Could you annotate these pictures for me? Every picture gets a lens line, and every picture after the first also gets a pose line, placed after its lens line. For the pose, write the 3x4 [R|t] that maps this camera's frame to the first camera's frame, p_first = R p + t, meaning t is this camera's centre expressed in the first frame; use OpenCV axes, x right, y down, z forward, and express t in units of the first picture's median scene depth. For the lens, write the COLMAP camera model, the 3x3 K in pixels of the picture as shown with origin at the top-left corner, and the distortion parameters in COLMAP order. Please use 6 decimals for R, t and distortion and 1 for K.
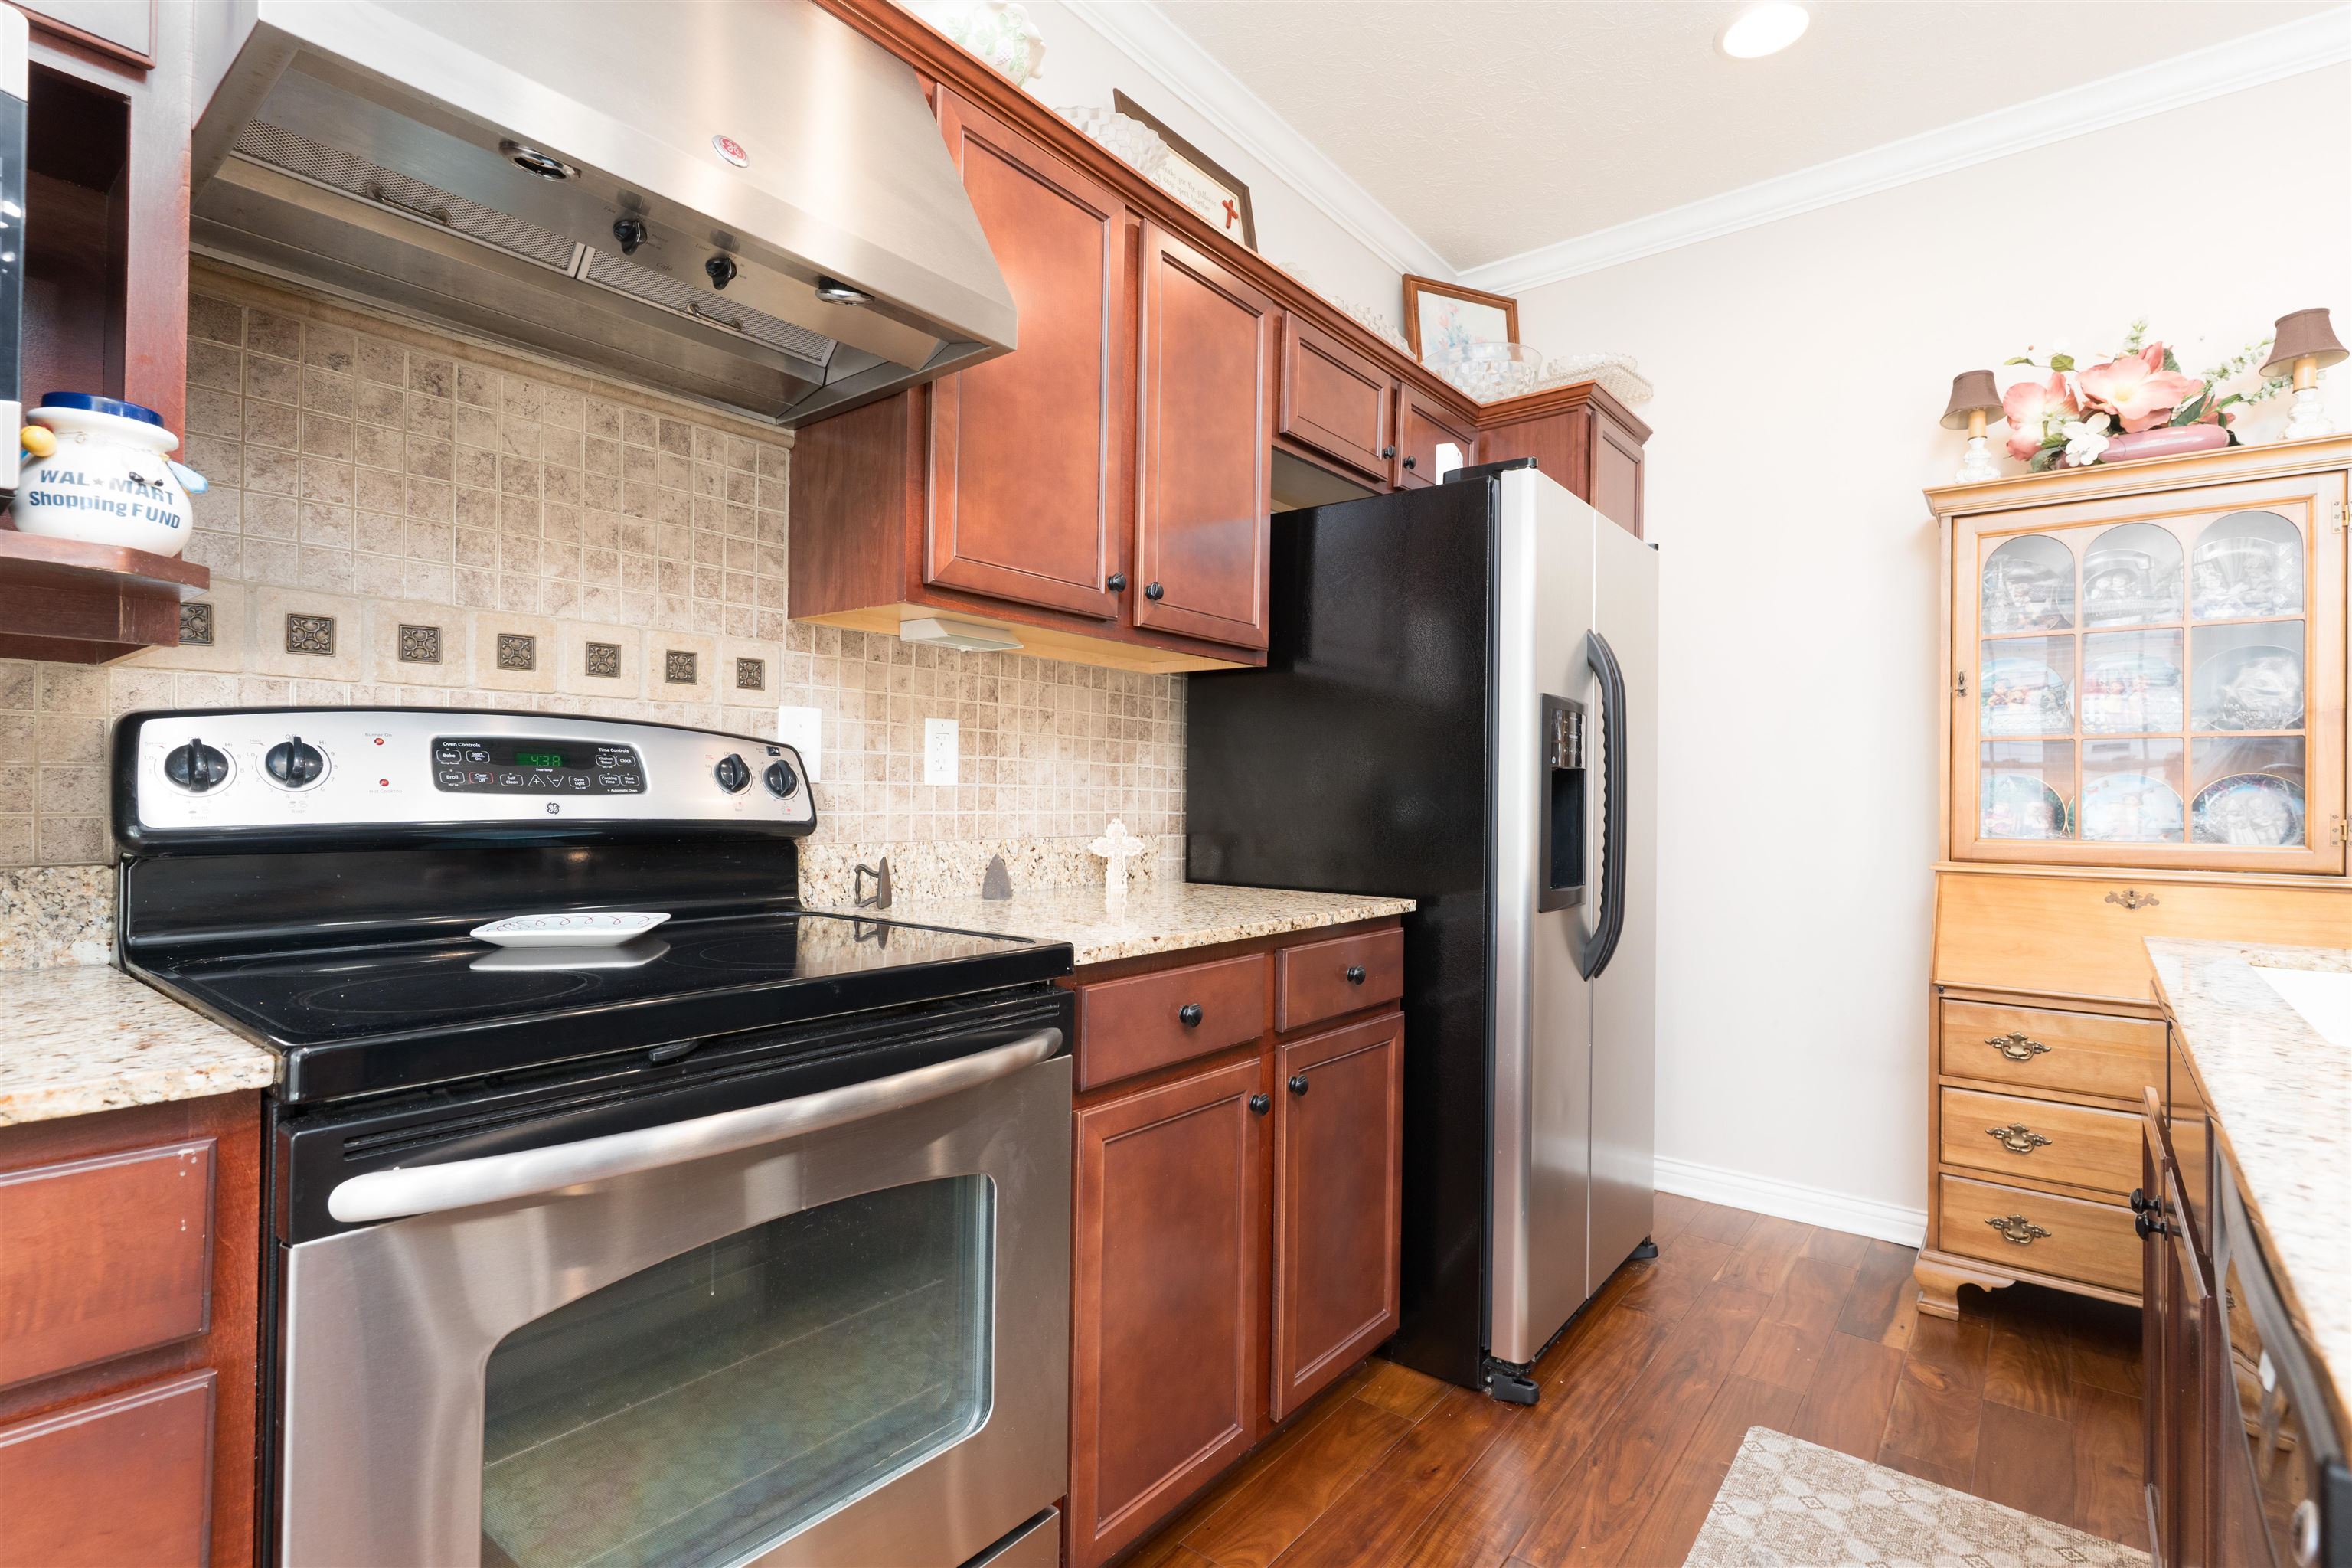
lens RADIAL K [[1100.5, 0, 1176.0], [0, 1100.5, 784.0], [0, 0, 1]] dist [0.001432, 0.000255]
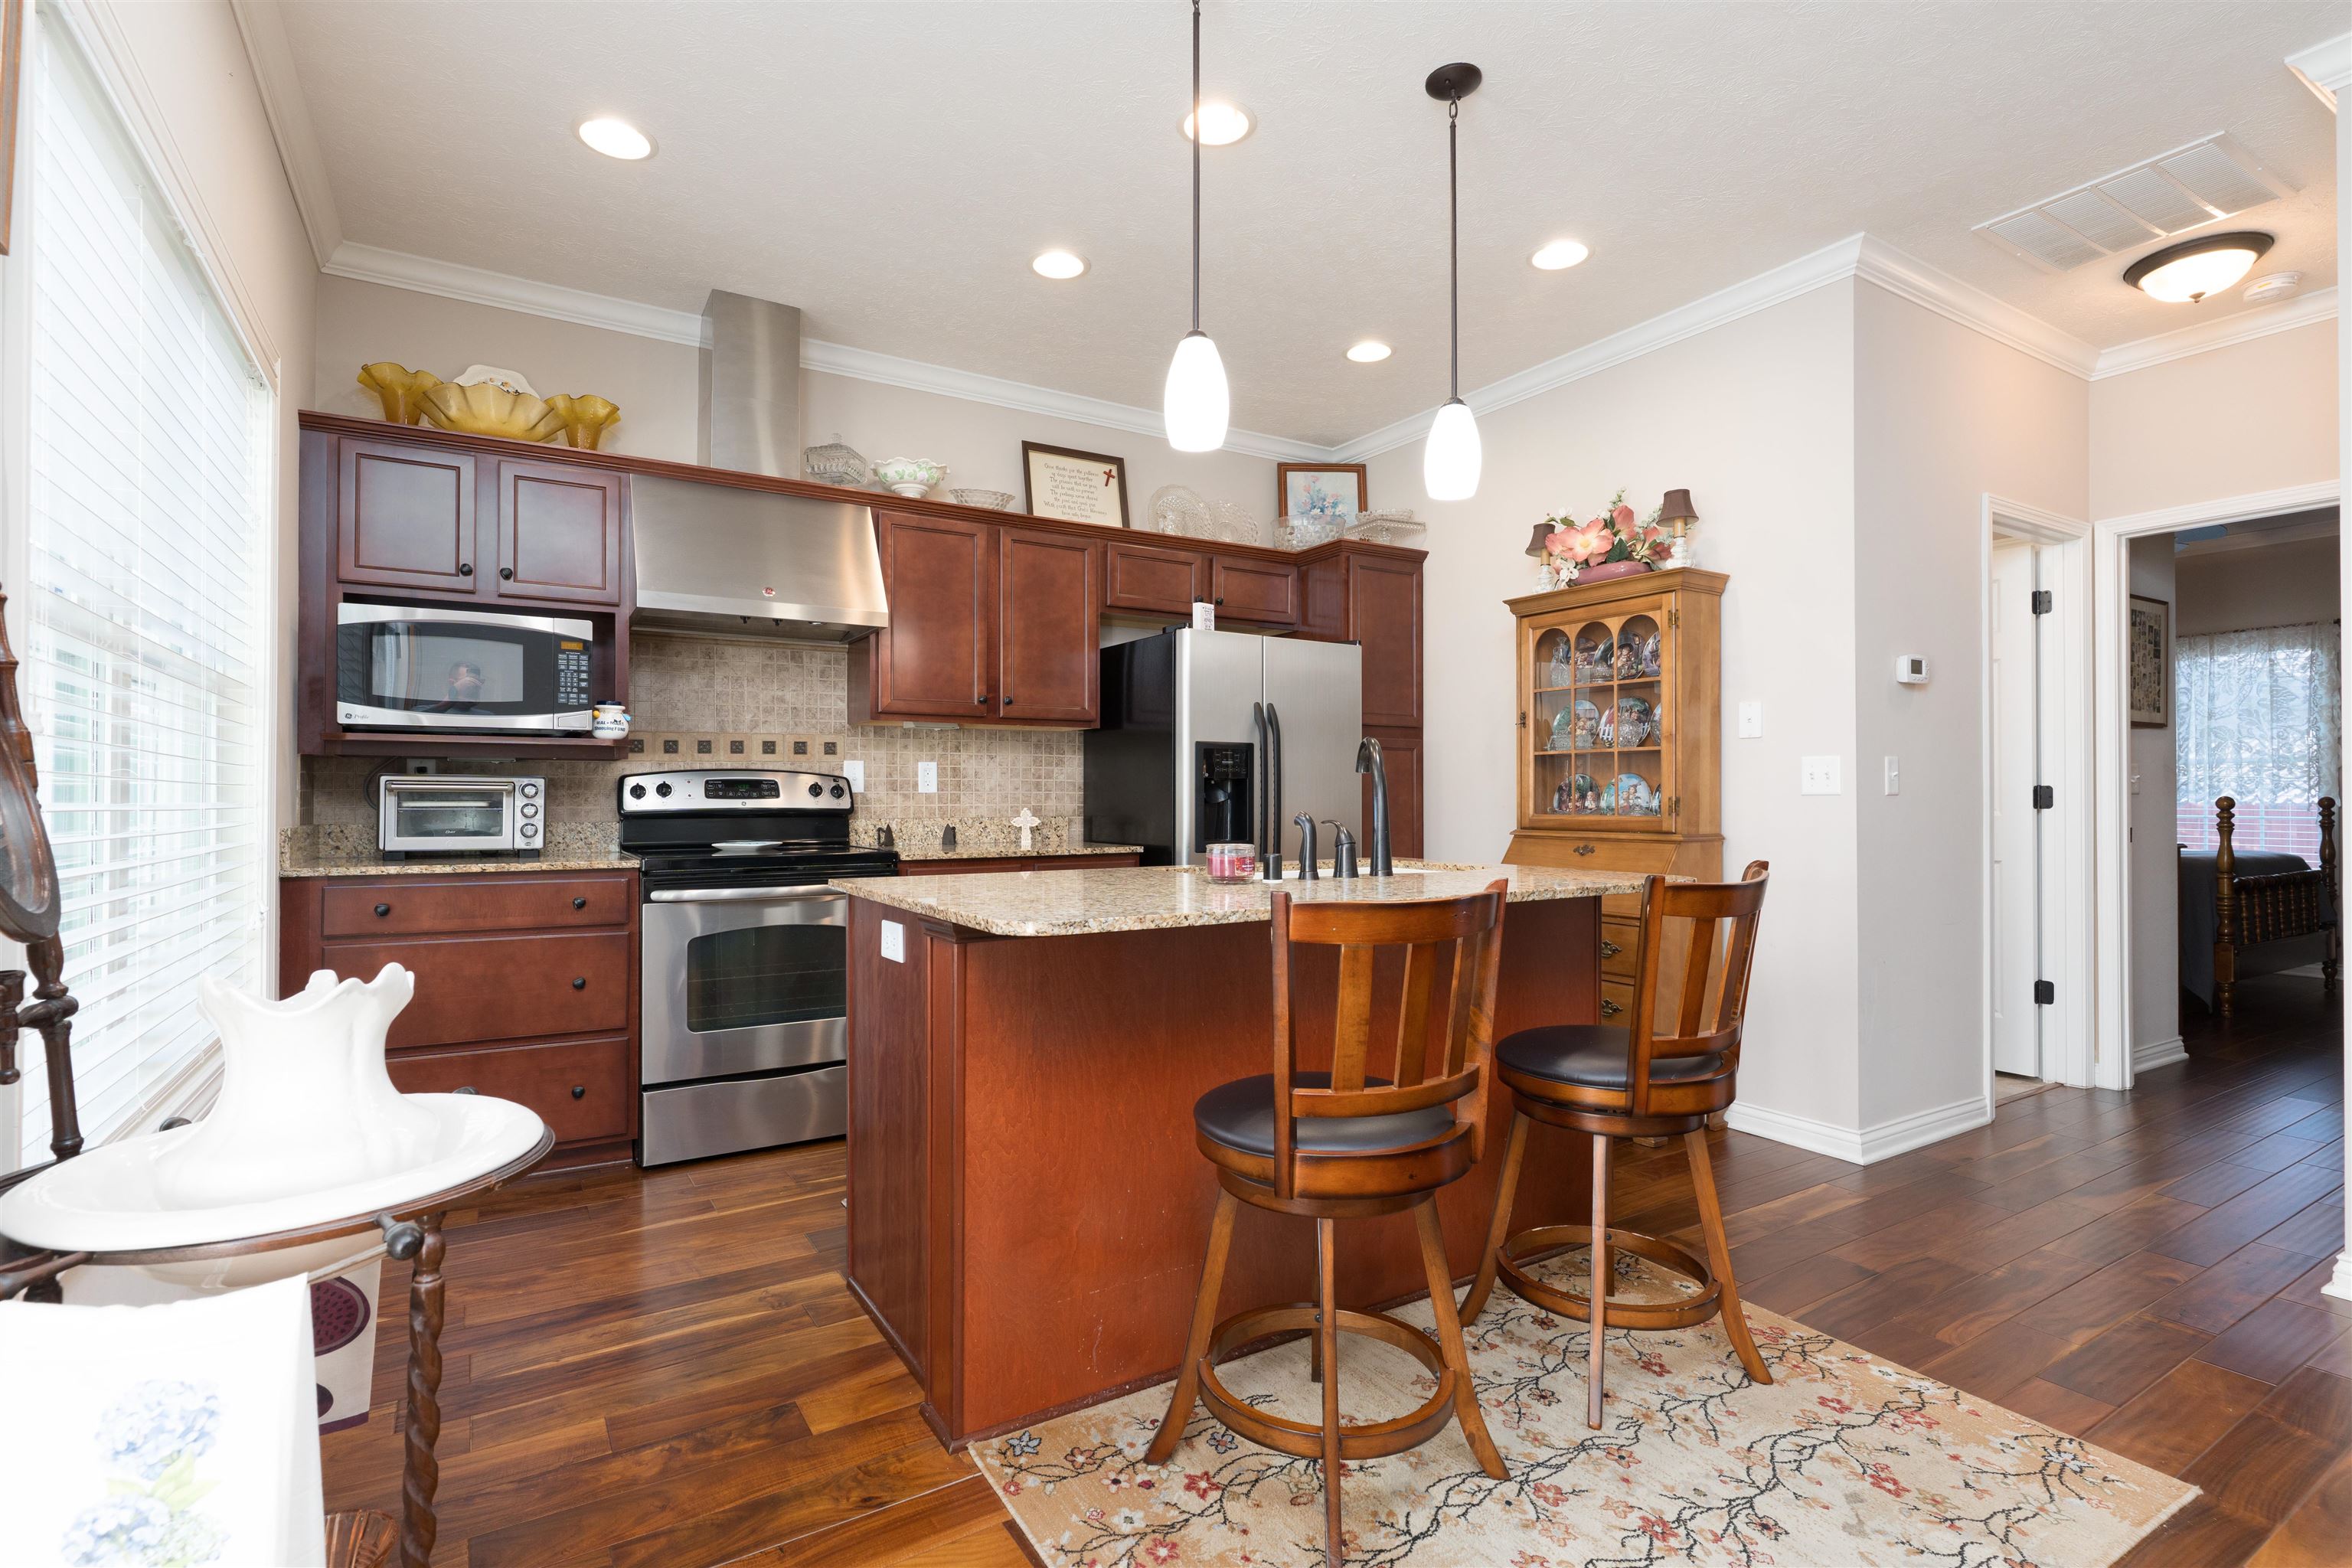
lens RADIAL K [[1060.6, 0, 1159.3], [0, 1060.6, 785.9], [0, 0, 1]] dist [0.000746, 0.000270]
pose [[0.942214, -0.016910, -0.334585, 1.146280], [0.016911, 0.999853, -0.002909, 0.001894], [0.334585, -0.002917, 0.942361, -1.024267]]
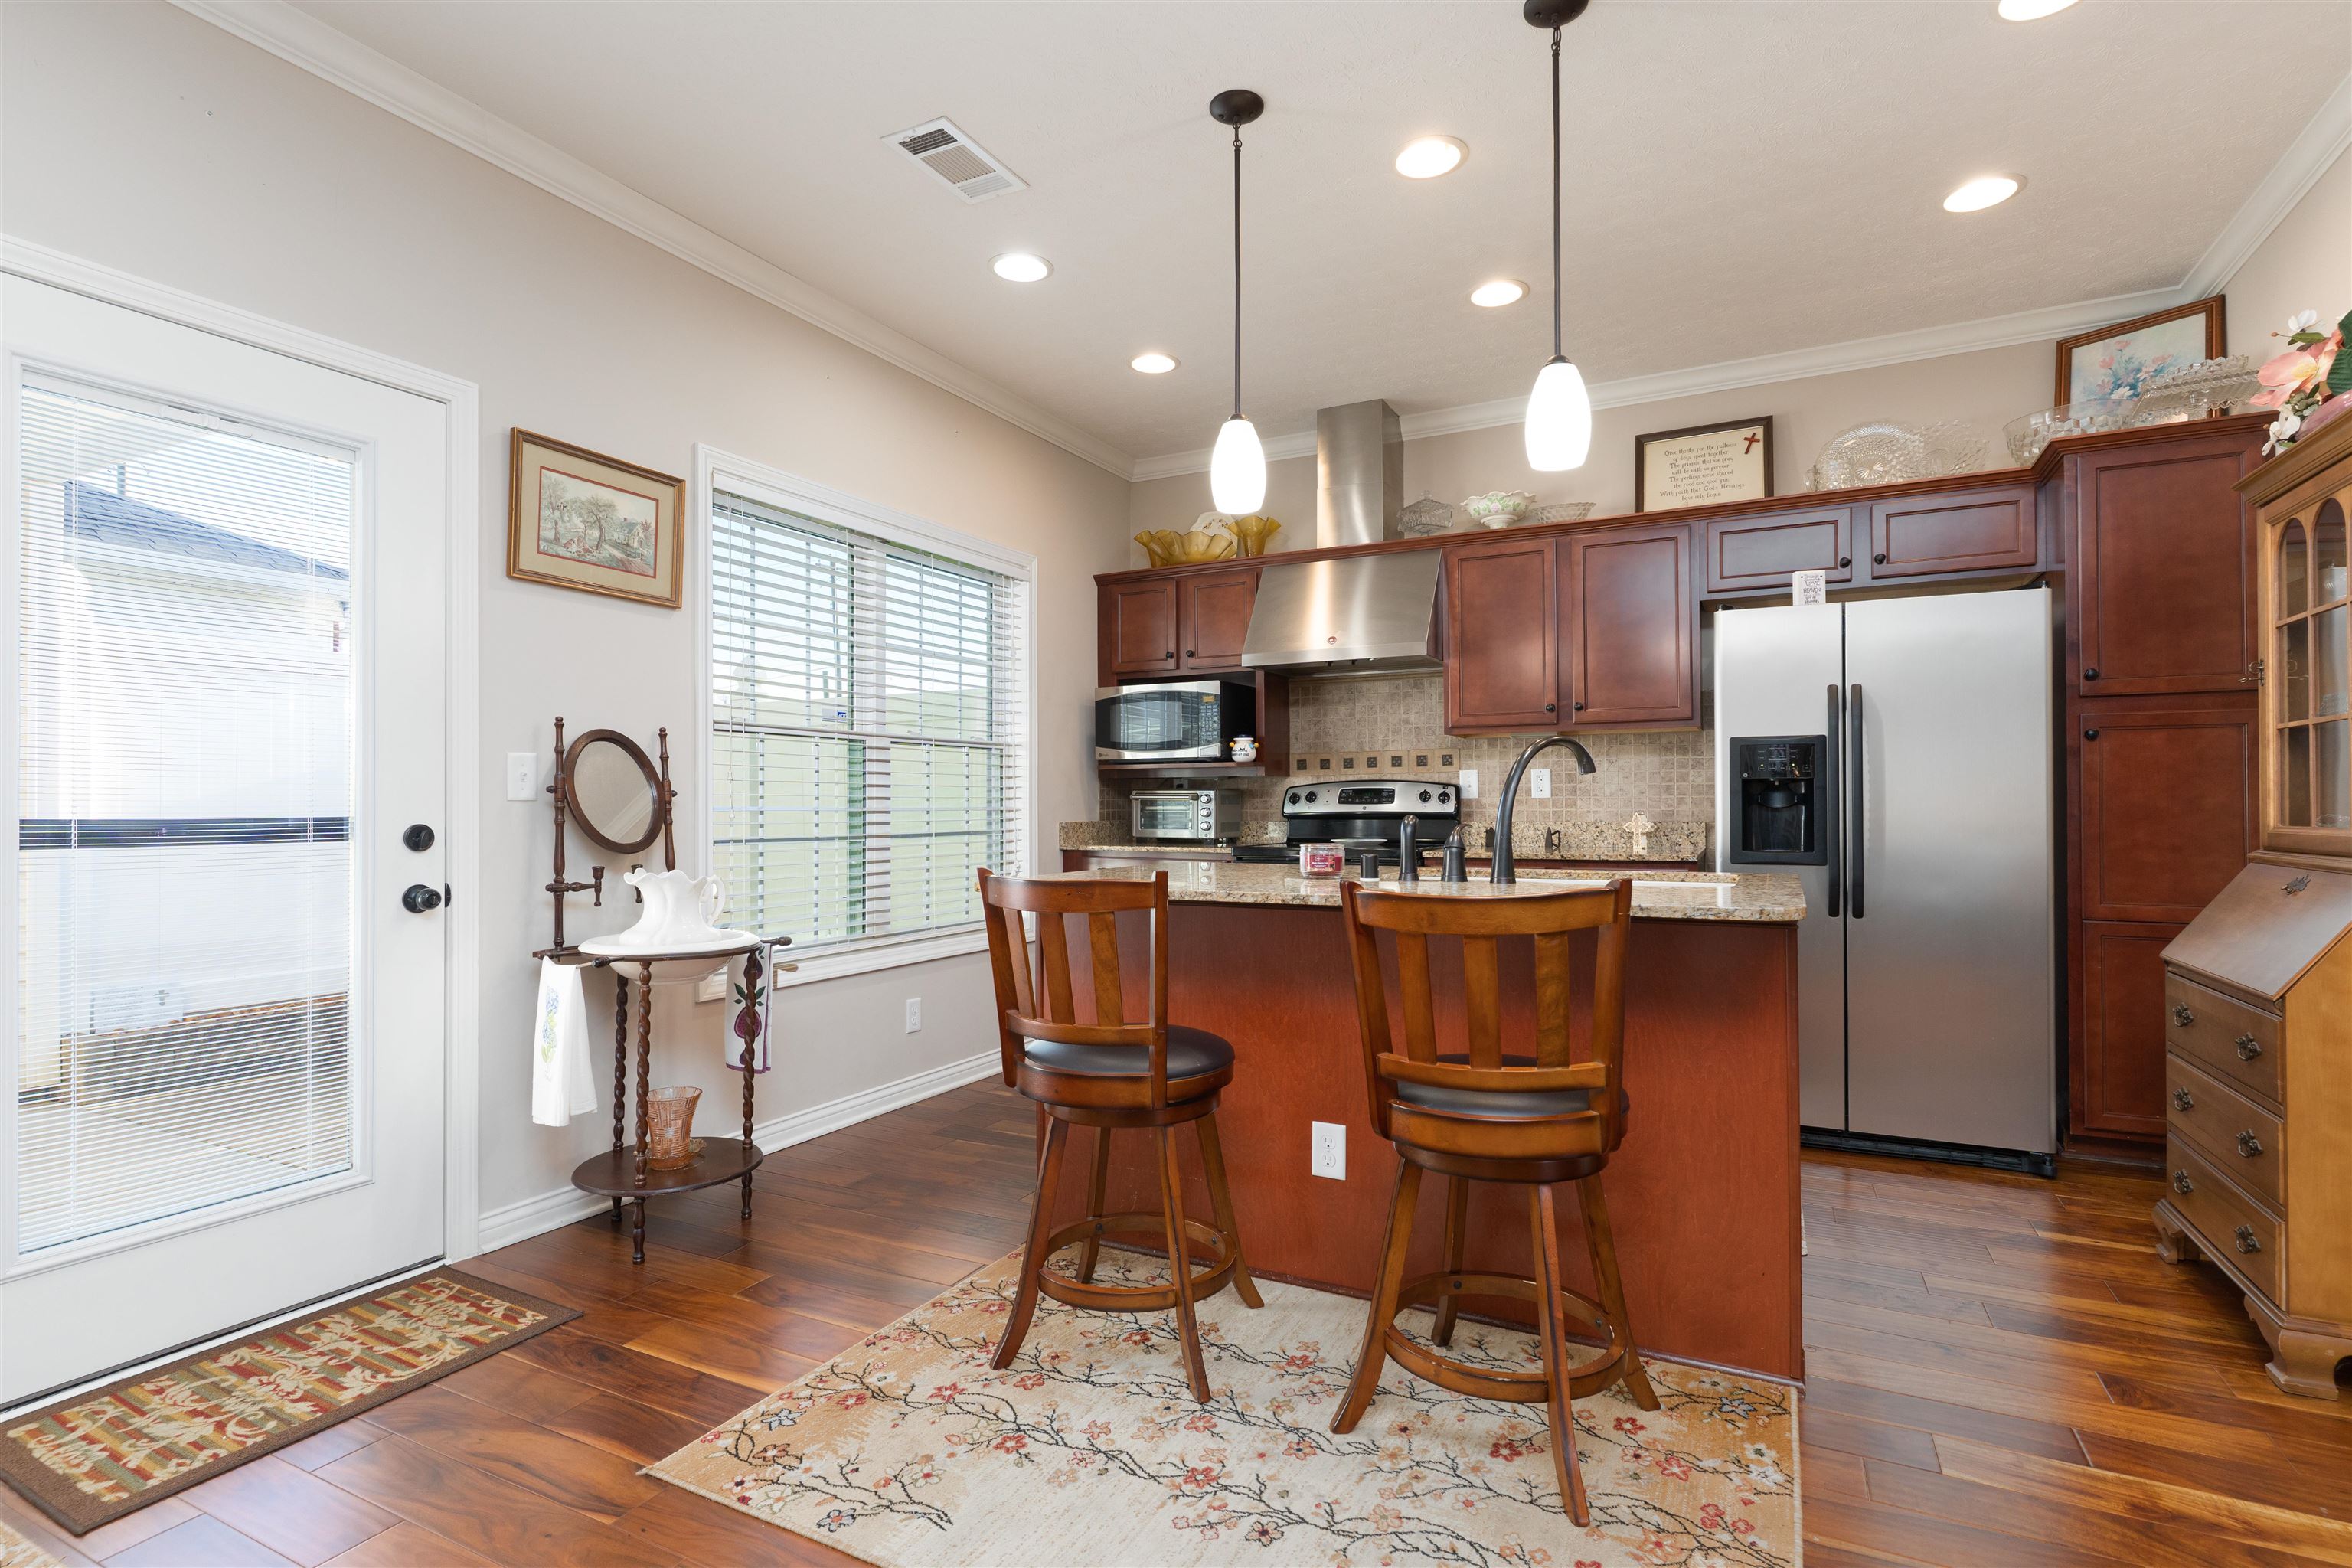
lens RADIAL K [[1025.5, 0, 1189.0], [0, 1025.5, 793.7], [0, 0, 1]] dist [0.002292, -0.000394]
pose [[0.263597, -0.024867, -0.964312, 2.074346], [0.020101, 0.999592, -0.020282, 0.026454], [0.964423, -0.014038, 0.263990, -0.344636]]
